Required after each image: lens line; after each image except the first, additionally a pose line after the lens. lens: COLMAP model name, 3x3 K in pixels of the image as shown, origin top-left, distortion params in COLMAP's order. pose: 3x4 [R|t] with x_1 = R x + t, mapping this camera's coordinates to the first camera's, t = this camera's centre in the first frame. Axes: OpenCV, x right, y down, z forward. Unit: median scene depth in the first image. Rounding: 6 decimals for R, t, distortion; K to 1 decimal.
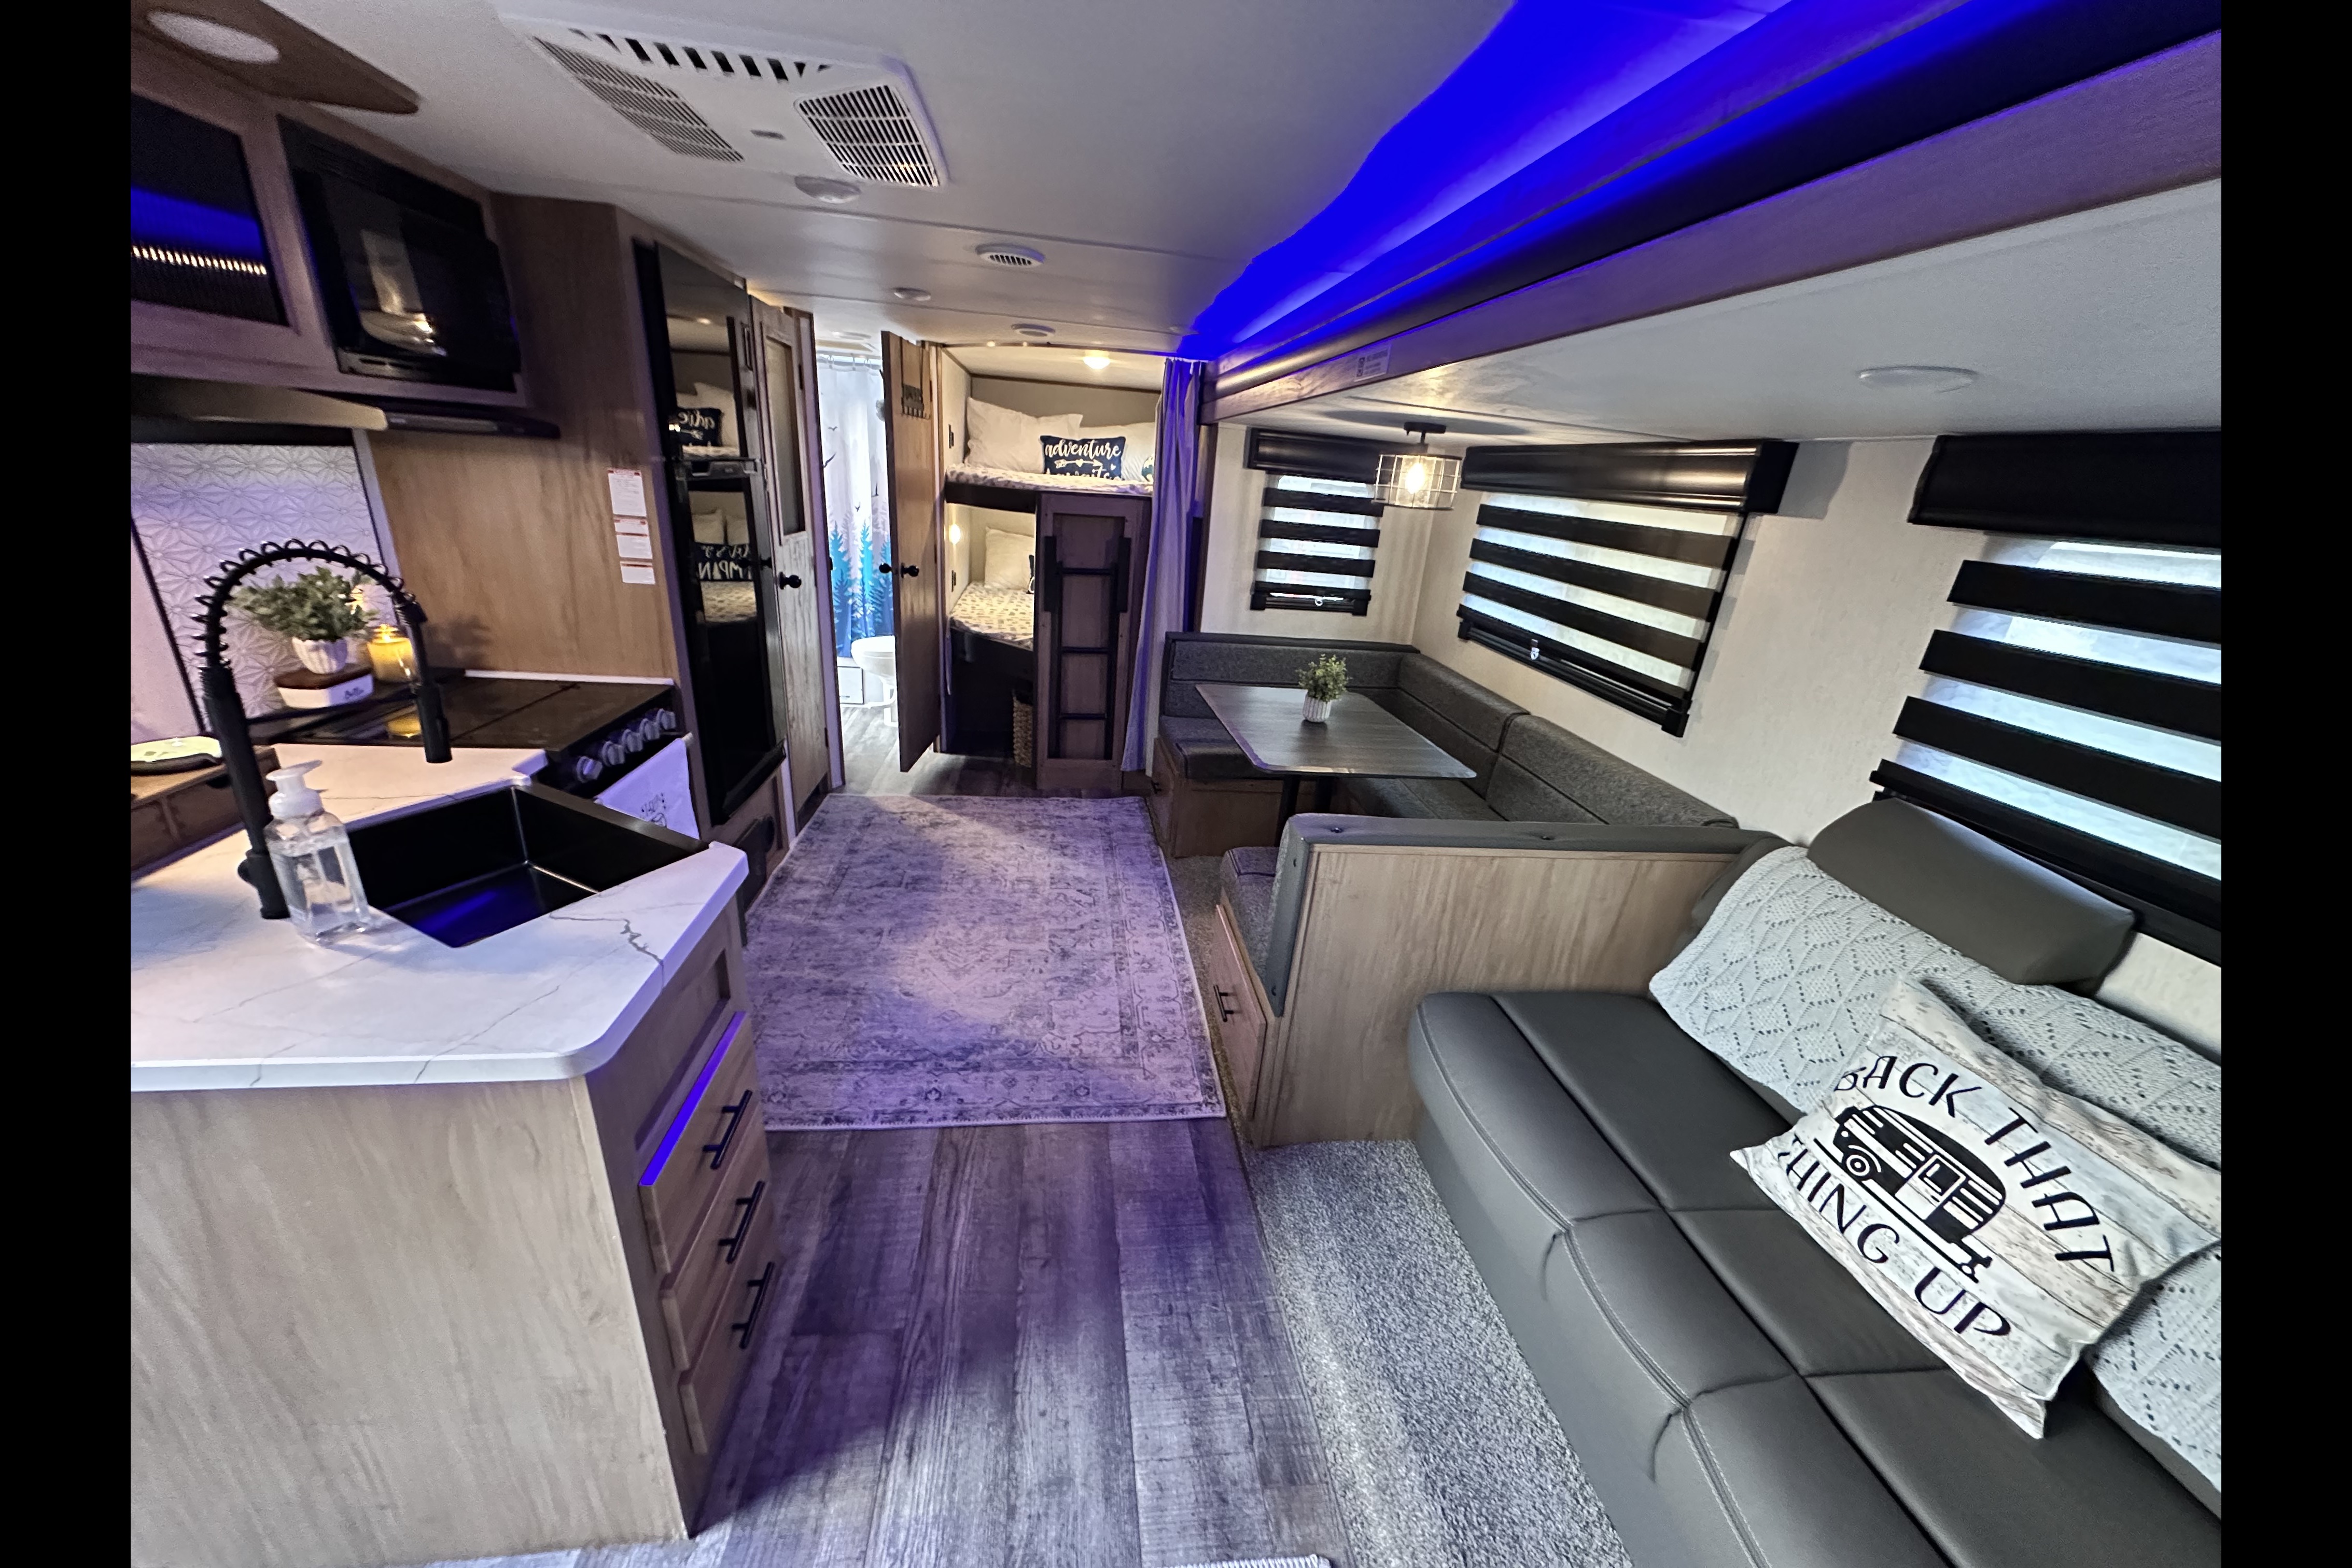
lens RADIAL K [[832.5, 0, 1172.4], [0, 832.5, 791.6], [0, 0, 1]] dist [0.000285, 0.000121]
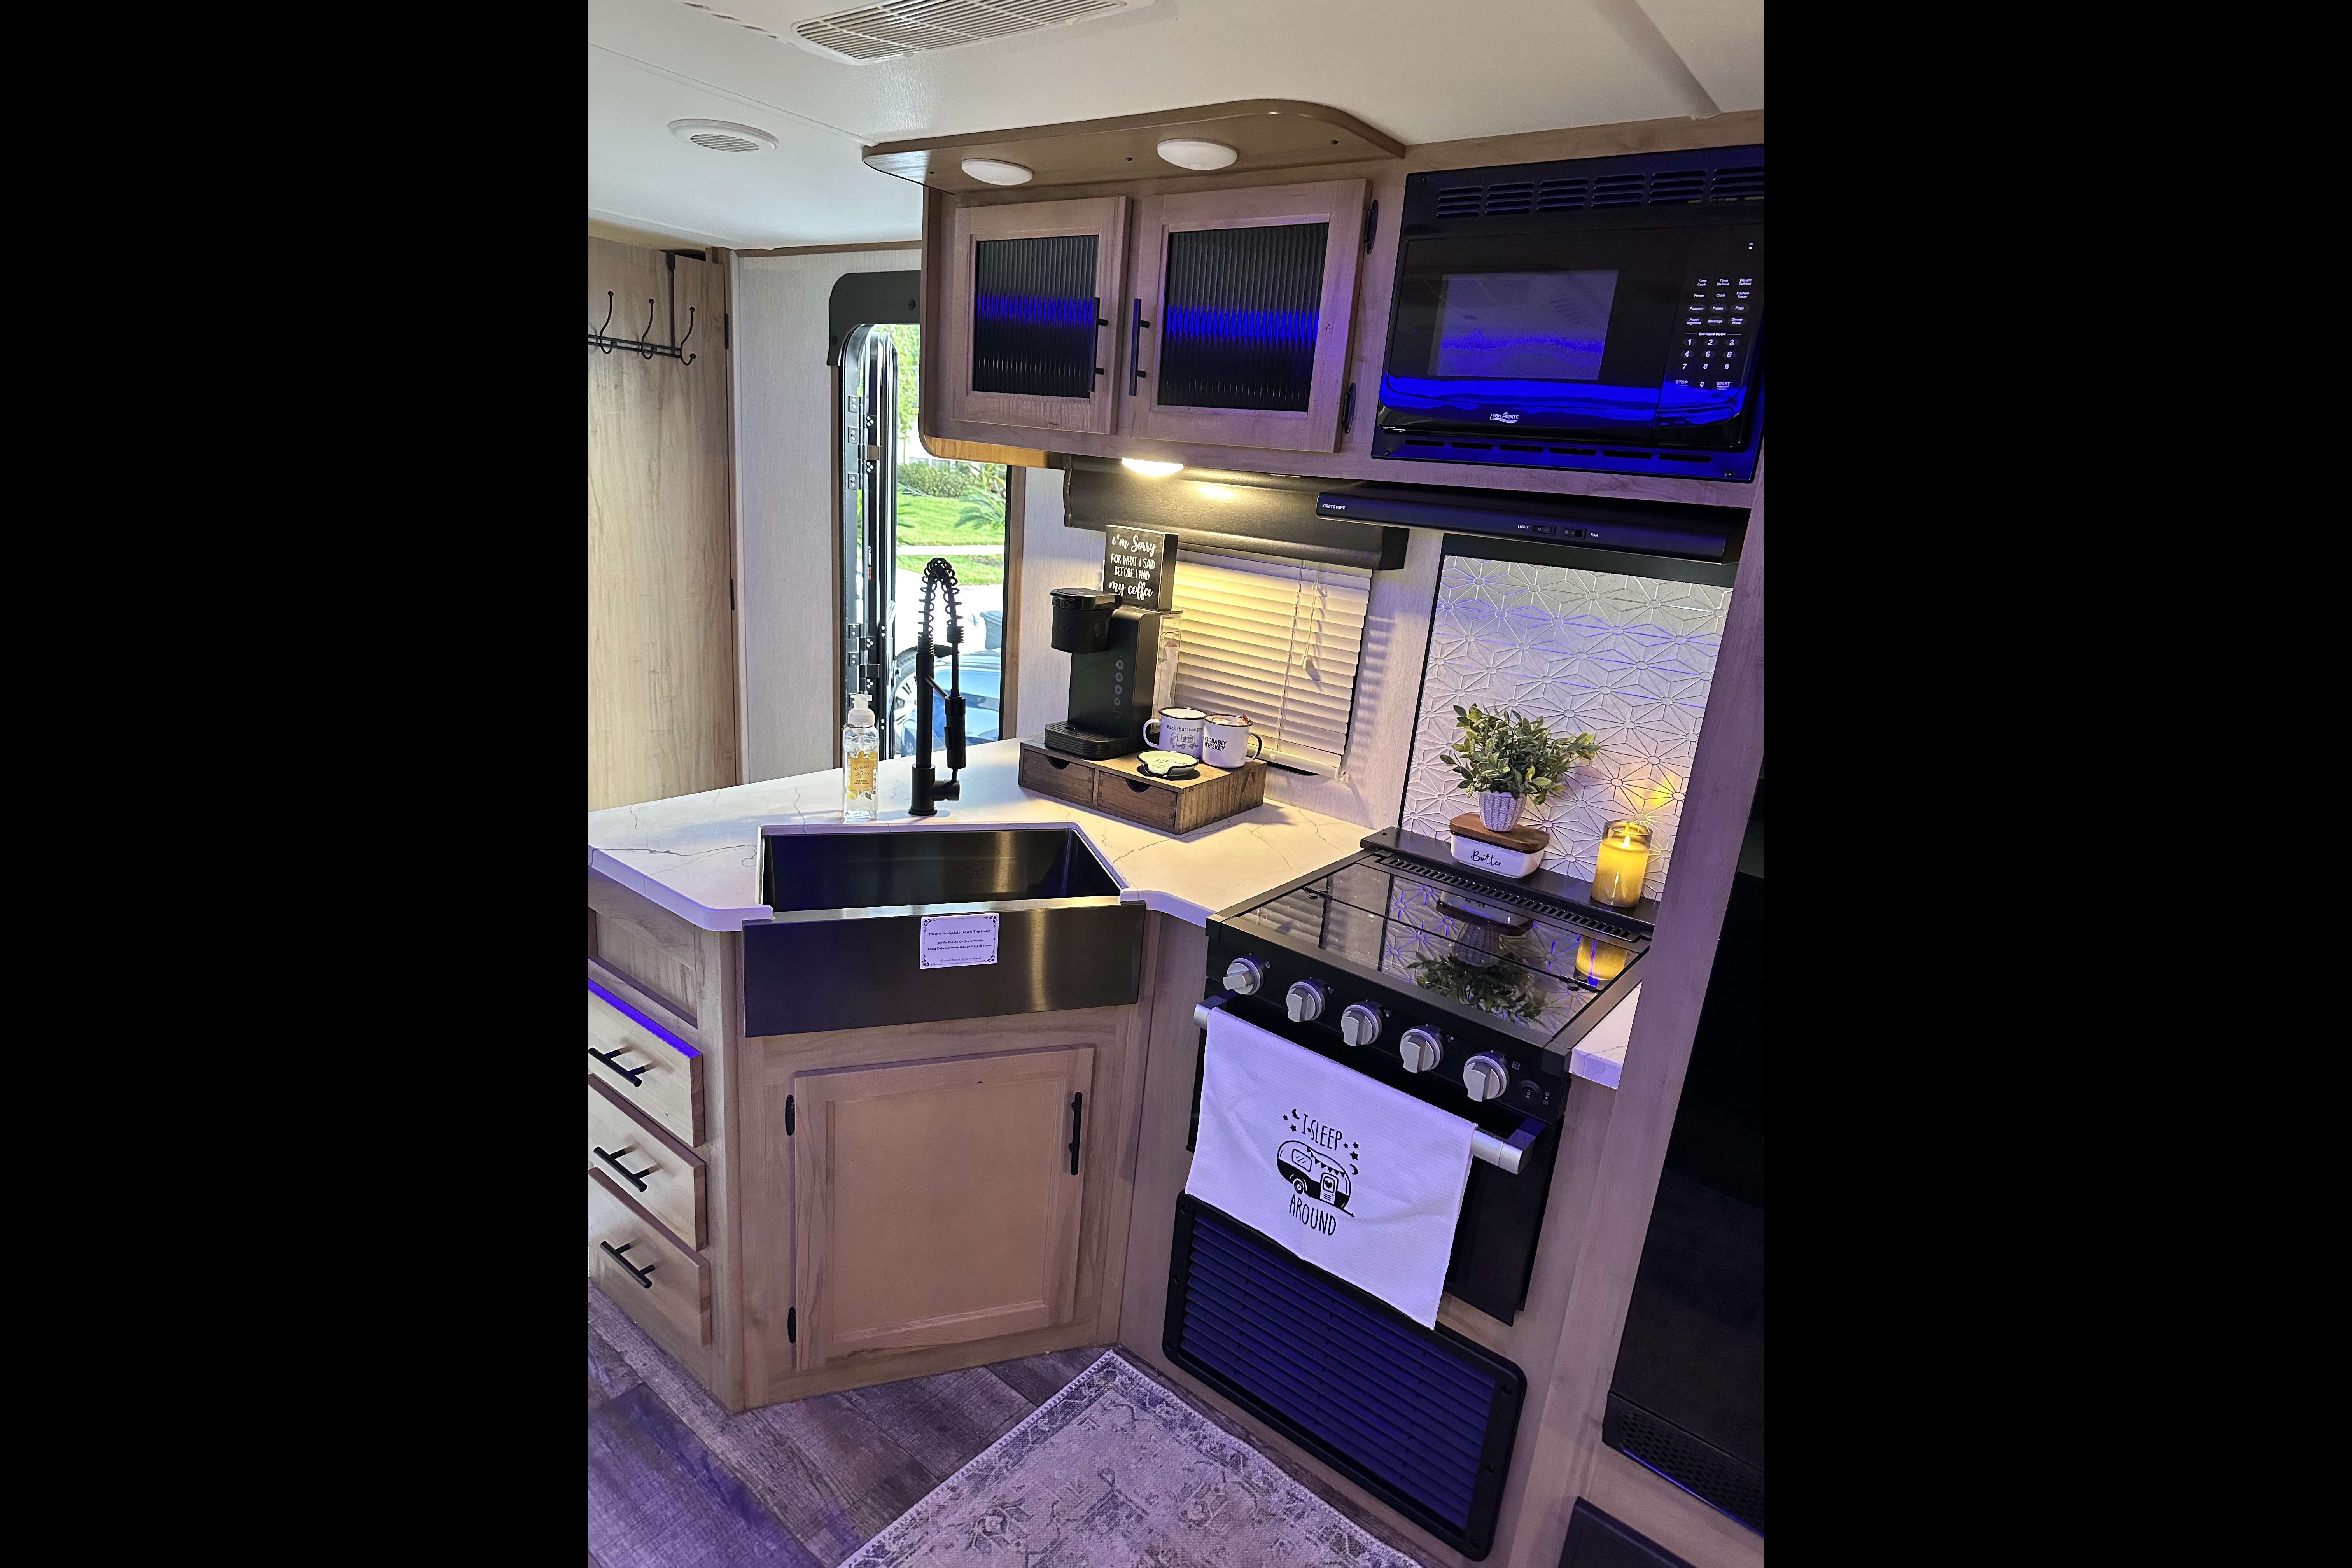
lens RADIAL K [[1134.8, 0, 1174.2], [0, 1134.8, 784.3], [0, 0, 1]] dist [0.035664, 0.000164]
pose [[-0.704753, 0.066182, -0.706359, -0.009143], [-0.375622, 0.809832, 0.450645, -0.637528], [0.601857, 0.582917, -0.545872, 1.578283]]
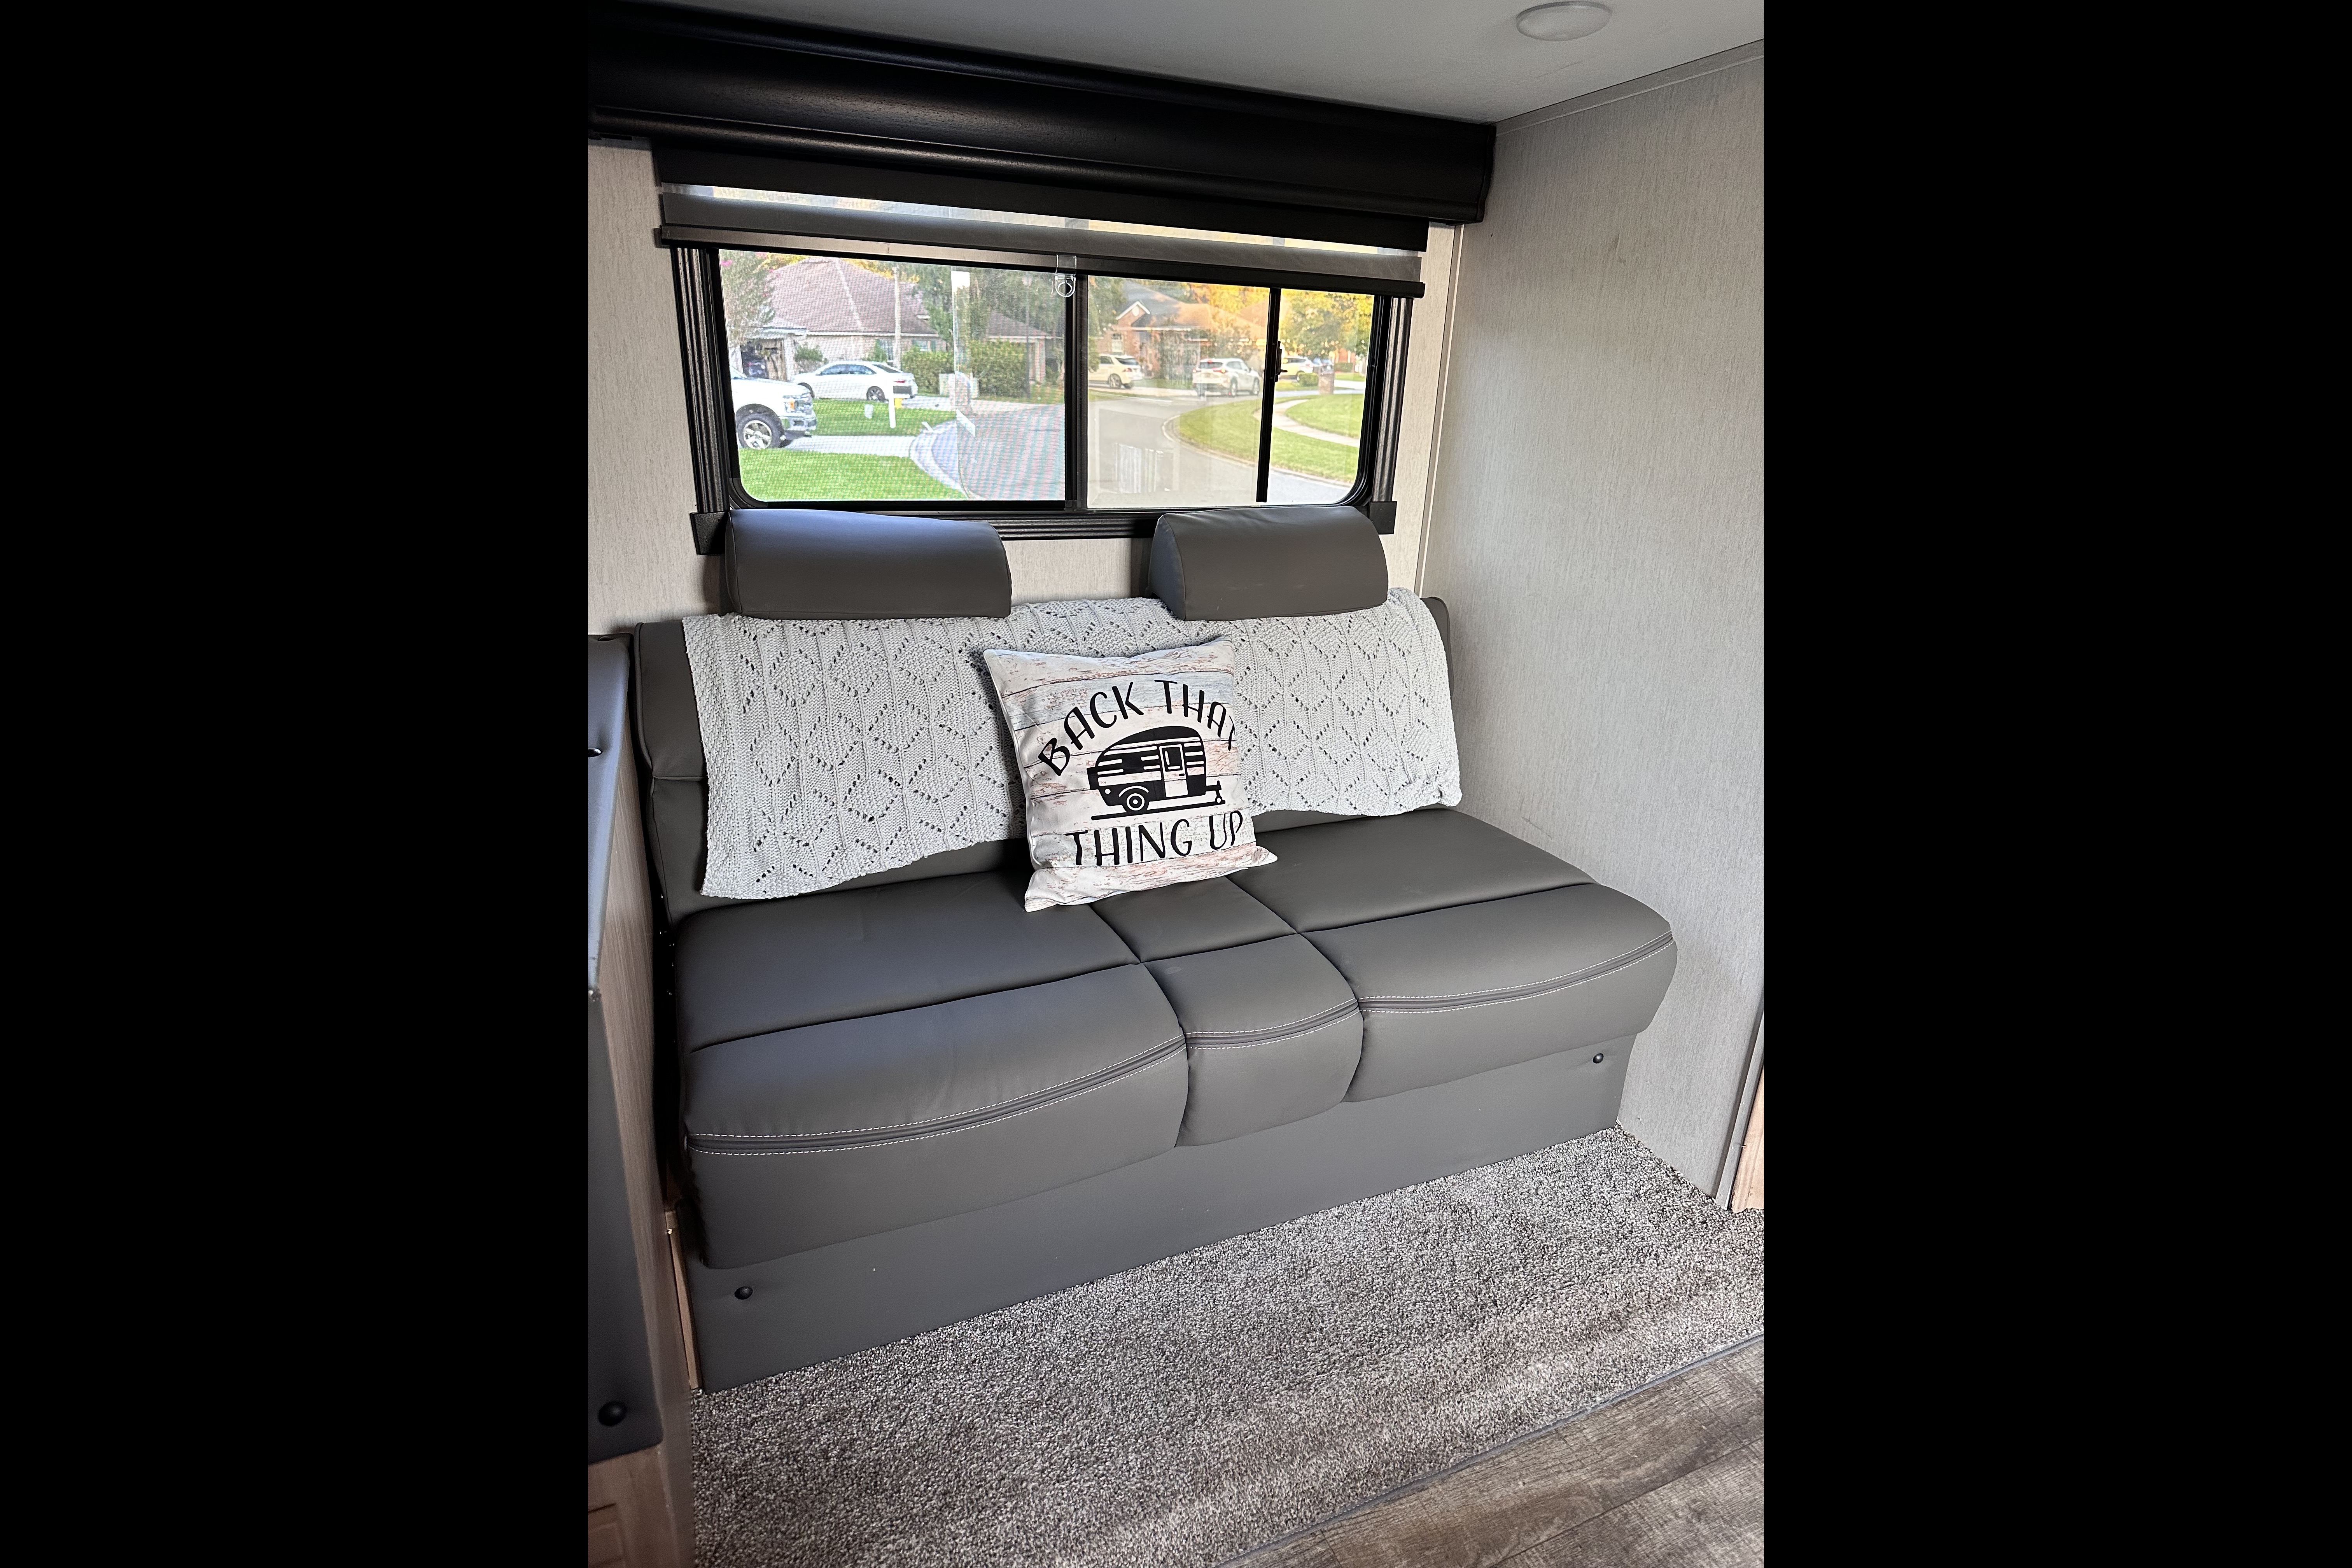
lens RADIAL K [[1134.8, 0, 1168.5], [0, 1134.8, 780.1], [0, 0, 1]] dist [0.035664, 0.000164]
pose [[-0.277856, -0.418586, 0.864628, -0.319128], [0.292316, 0.820543, 0.491182, -0.203801], [-0.915067, 0.389222, -0.105634, 0.842824]]
